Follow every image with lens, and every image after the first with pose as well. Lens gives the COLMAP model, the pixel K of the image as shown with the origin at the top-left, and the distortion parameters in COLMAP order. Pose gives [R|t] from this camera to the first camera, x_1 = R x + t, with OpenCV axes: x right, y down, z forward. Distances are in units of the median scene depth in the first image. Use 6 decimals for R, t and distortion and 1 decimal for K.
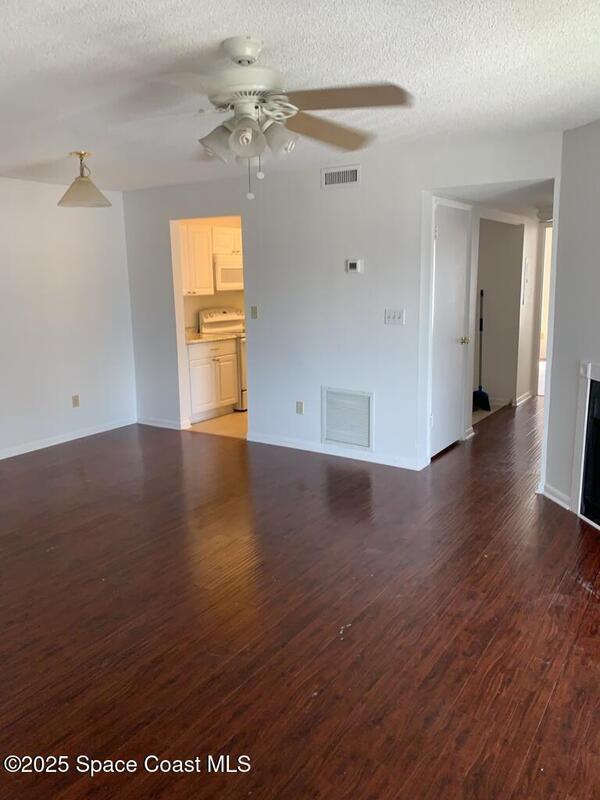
lens RADIAL K [[605.9, 0, 308.4], [0, 605.9, 393.4], [0, 0, 1]] dist [0.037250, -0.074495]
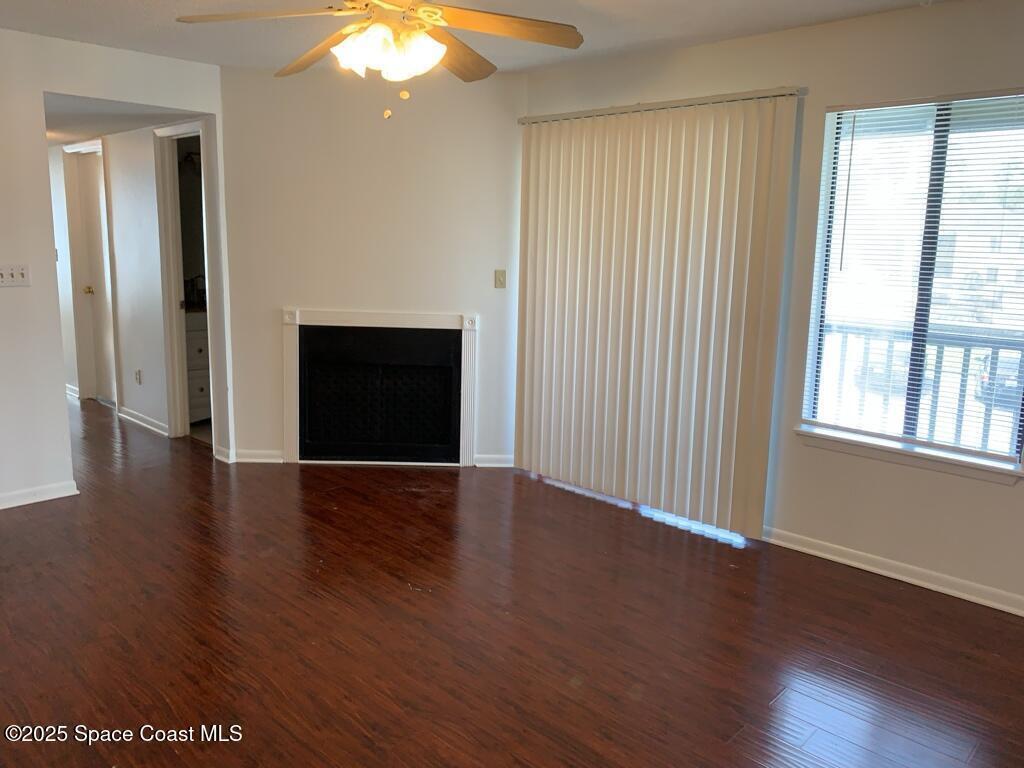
lens RADIAL K [[775.6, 0, 510.1], [0, 775.6, 374.6], [0, 0, 1]] dist [0.037250, -0.074495]
pose [[0.167542, -0.157030, 0.973279, -0.730267], [0.161048, 0.978331, 0.130122, -0.051602], [-0.972622, 0.134944, 0.189201, 0.402212]]
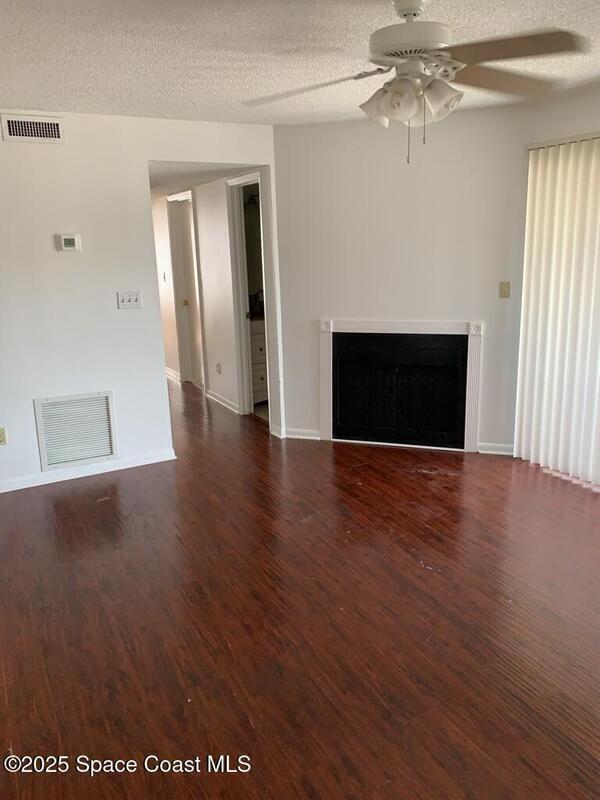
lens RADIAL K [[605.9, 0, 308.0], [0, 605.9, 393.0], [0, 0, 1]] dist [0.037250, -0.074495]
pose [[0.455941, -0.212463, 0.864278, -0.651072], [0.190898, 0.971833, 0.138196, -0.080726], [-0.869296, 0.101980, 0.483658, 0.428297]]
